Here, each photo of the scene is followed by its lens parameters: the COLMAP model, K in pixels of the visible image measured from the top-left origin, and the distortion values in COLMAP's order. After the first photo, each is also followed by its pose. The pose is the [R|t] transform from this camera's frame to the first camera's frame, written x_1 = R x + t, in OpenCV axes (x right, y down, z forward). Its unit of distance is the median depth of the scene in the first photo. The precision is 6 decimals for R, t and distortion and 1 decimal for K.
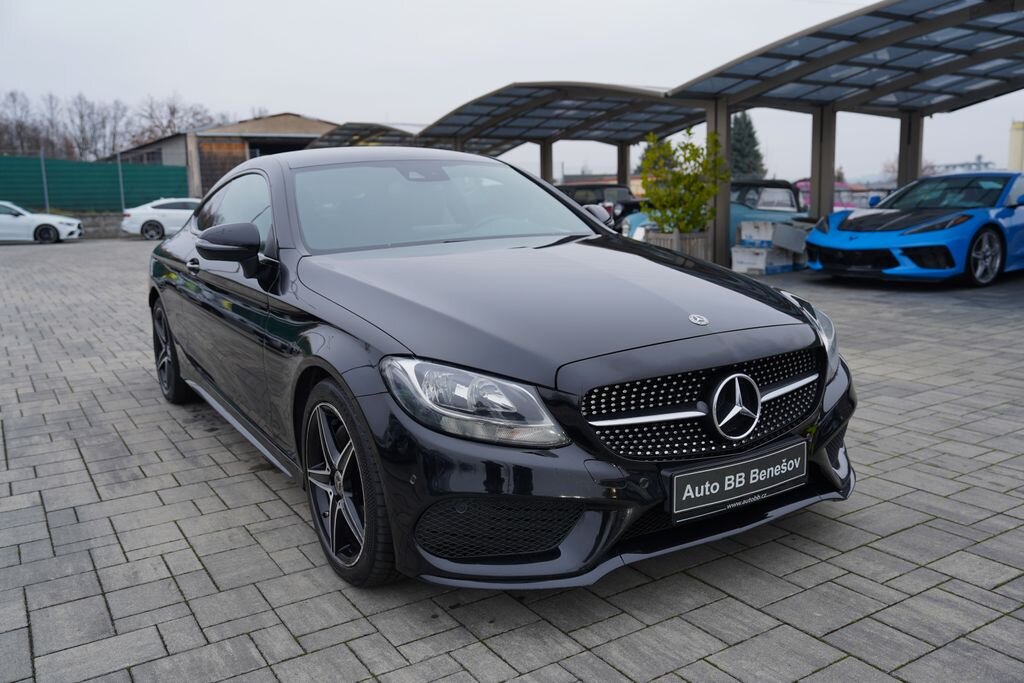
lens RADIAL K [[899.7, 0, 523.0], [0, 899.7, 349.6], [0, 0, 1]] dist [-0.054765, 0.091721]
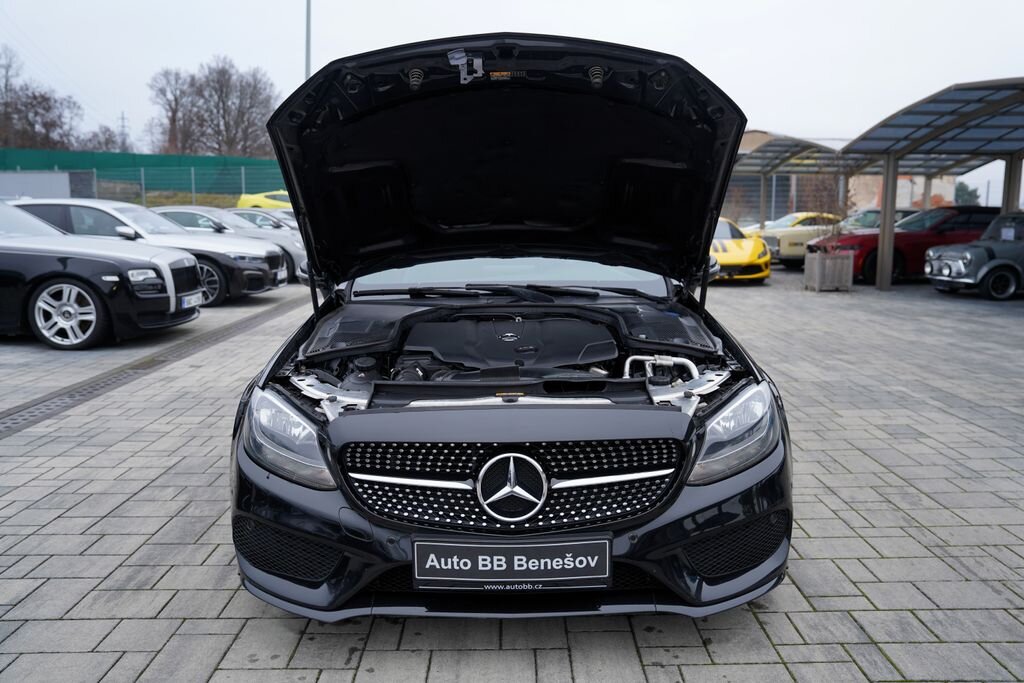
lens RADIAL K [[833.4, 0, 520.2], [0, 833.4, 372.4], [0, 0, 1]] dist [-0.060733, 0.068735]
pose [[0.843547, 0.121283, -0.523181, 0.404428], [-0.108343, 0.992568, 0.055409, -0.045814], [0.526013, 0.009943, 0.850418, 0.227869]]
